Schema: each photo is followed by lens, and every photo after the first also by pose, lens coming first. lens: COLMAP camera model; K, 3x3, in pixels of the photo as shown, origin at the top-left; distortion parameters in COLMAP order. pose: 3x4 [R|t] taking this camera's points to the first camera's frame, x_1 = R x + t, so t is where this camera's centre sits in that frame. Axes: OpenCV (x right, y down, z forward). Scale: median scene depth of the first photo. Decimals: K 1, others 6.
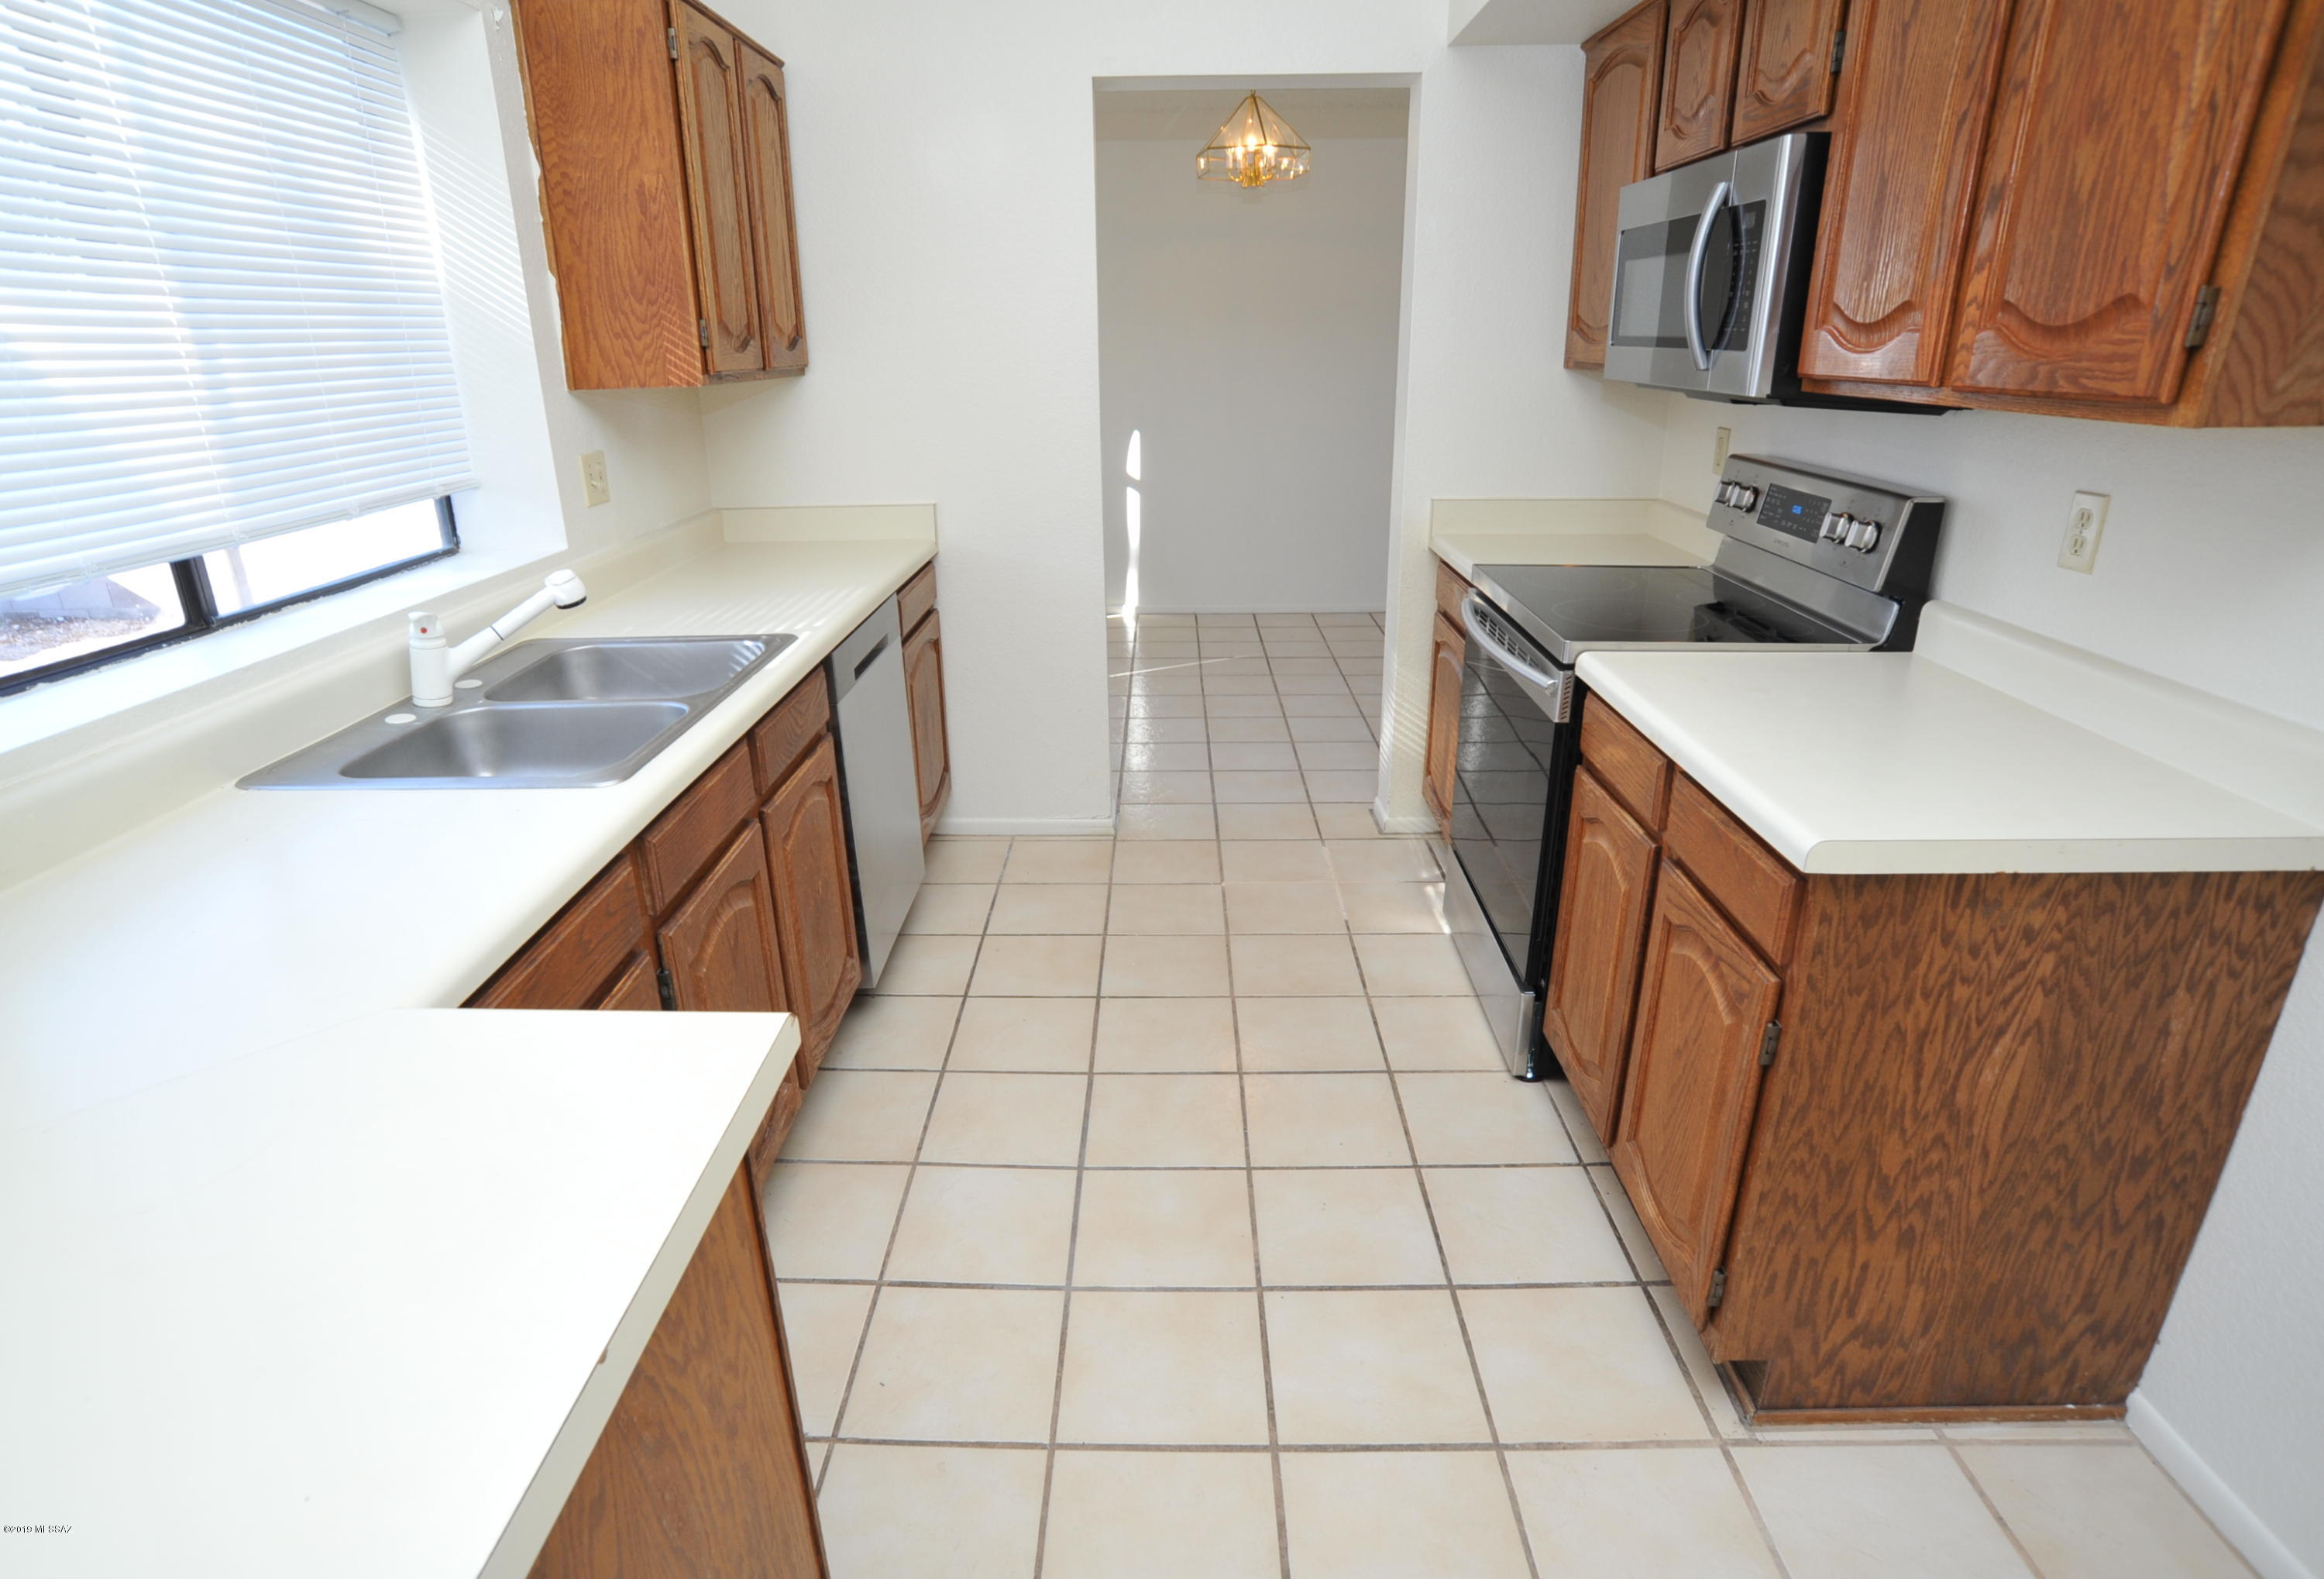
lens RADIAL K [[1223.1, 0, 1131.7], [0, 1223.1, 800.1], [0, 0, 1]] dist [-0.095588, 0.042237]
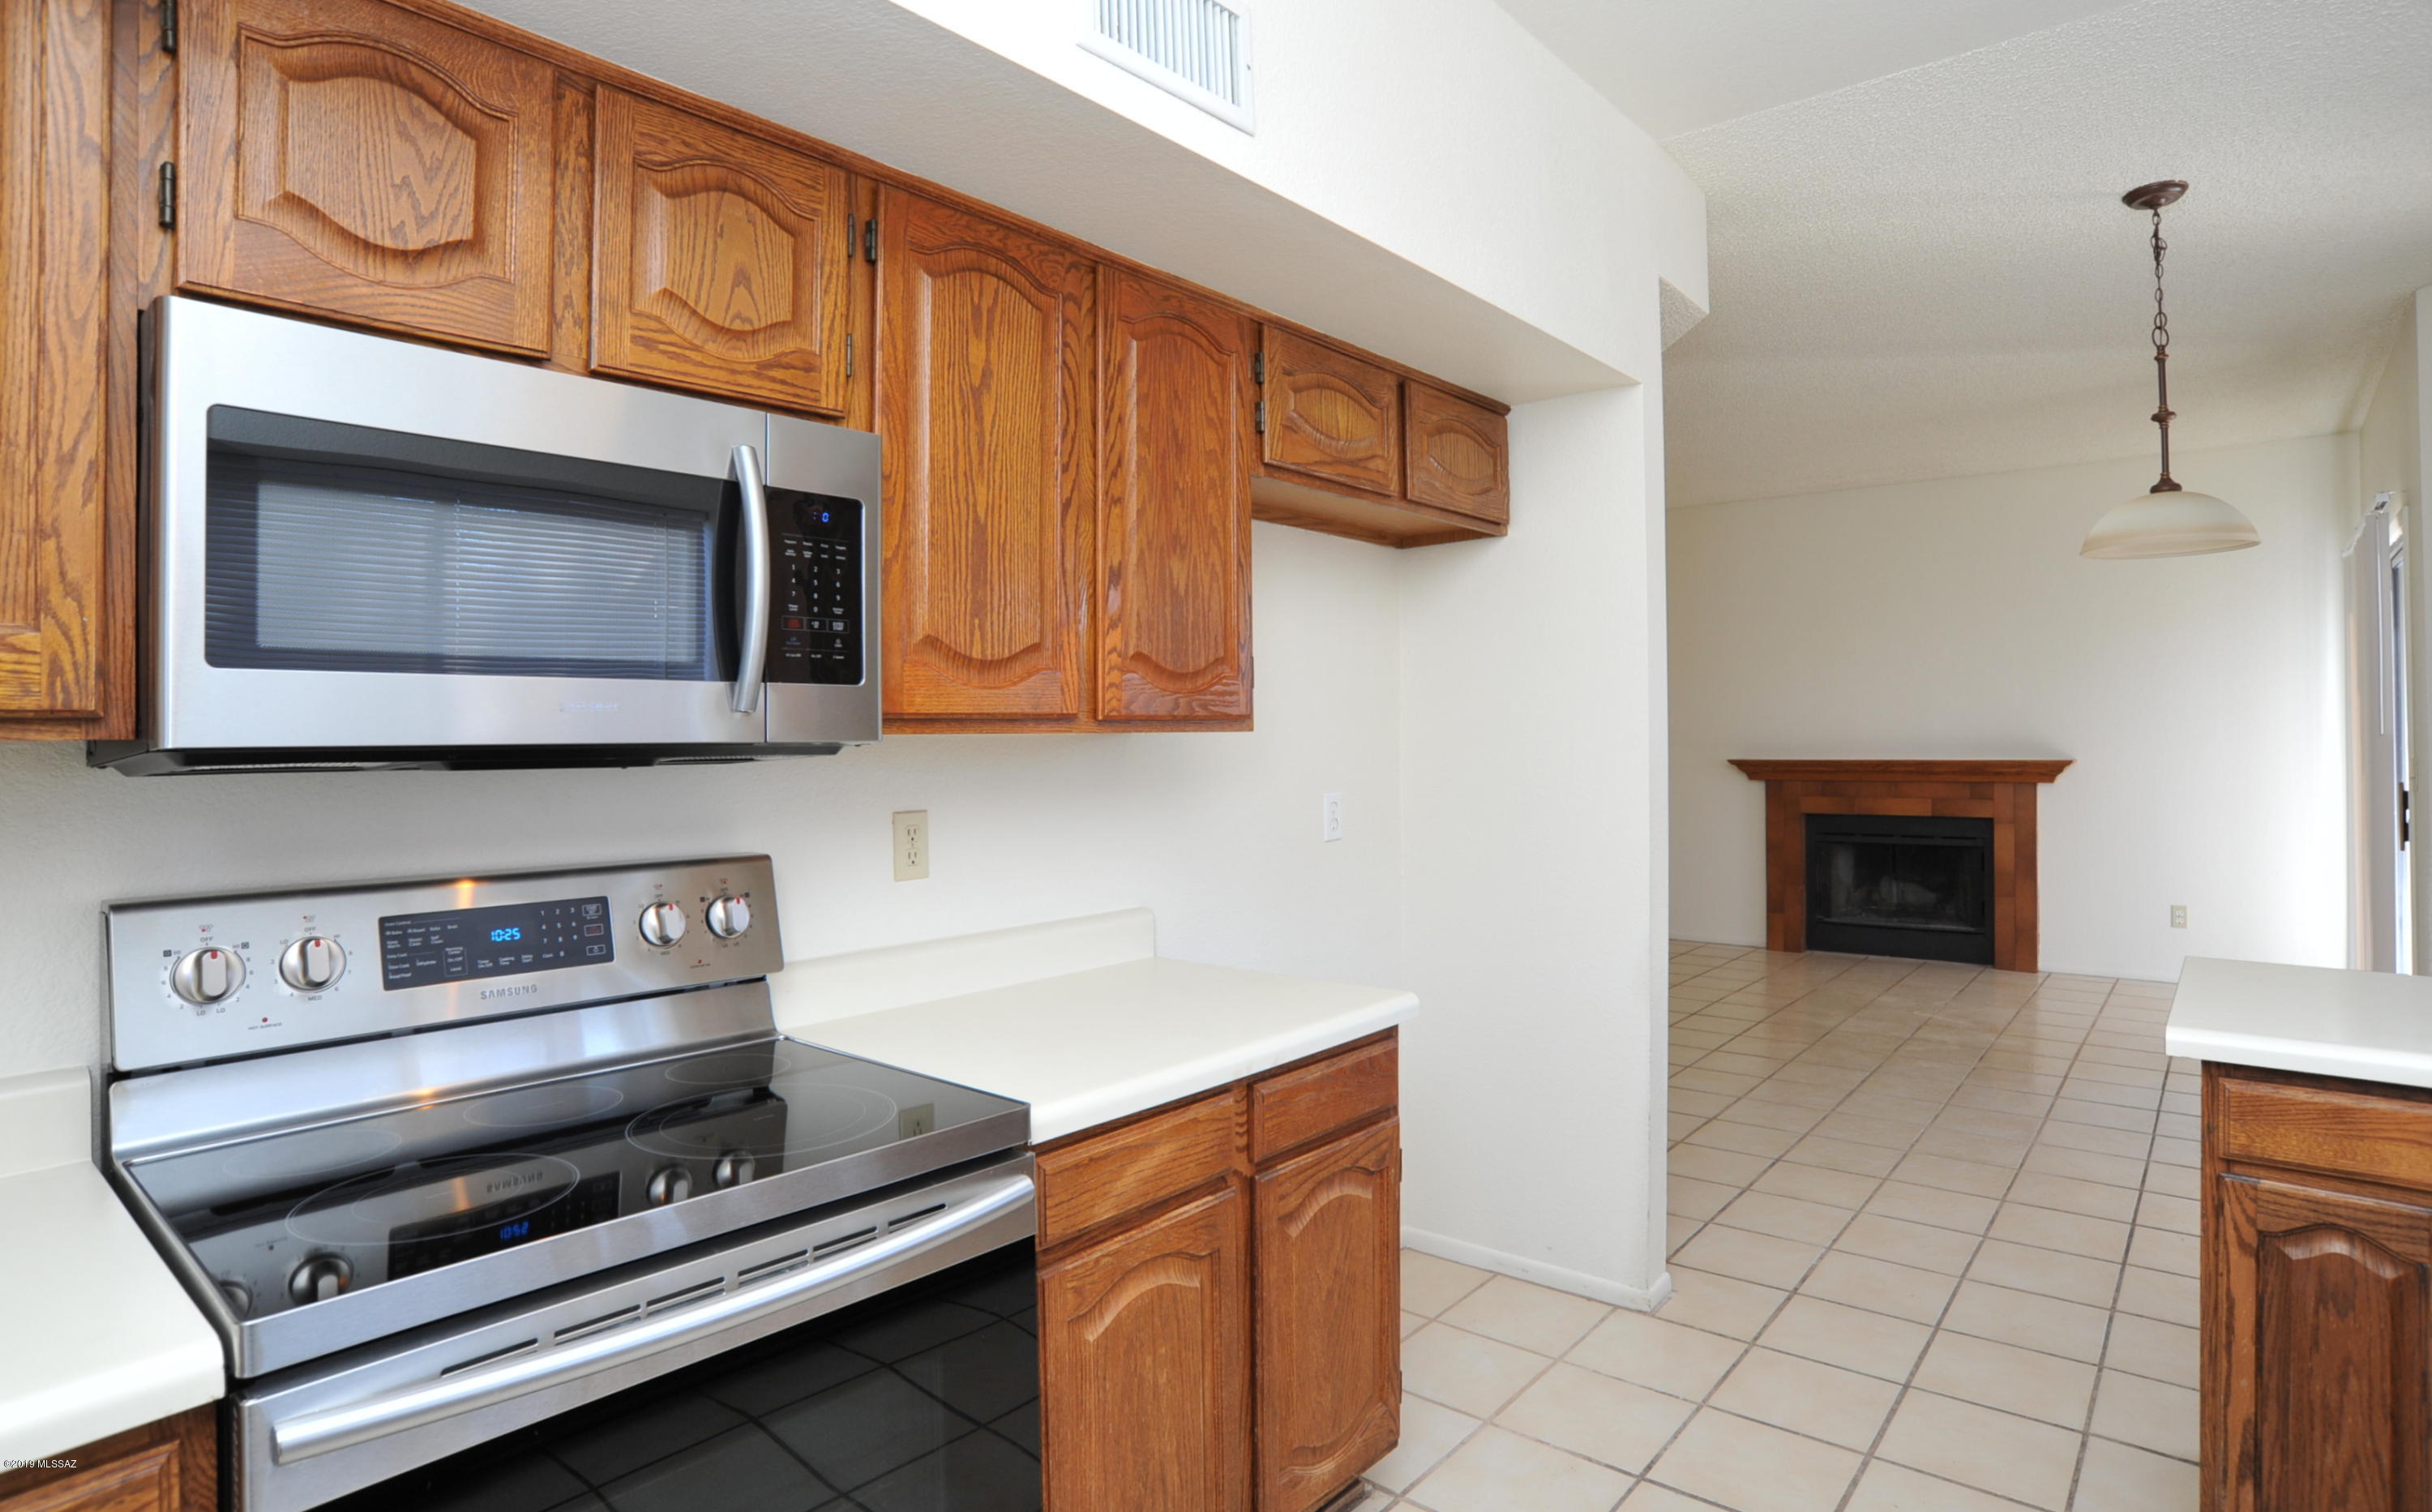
lens RADIAL K [[1273.8, 0, 1227.3], [0, 1273.8, 724.8], [0, 0, 1]] dist [-0.096045, 0.040000]
pose [[-0.784619, 0.030840, 0.619210, -0.150511], [0.245016, 0.932882, 0.264005, -0.475071], [-0.569508, 0.358860, -0.739513, 1.368042]]
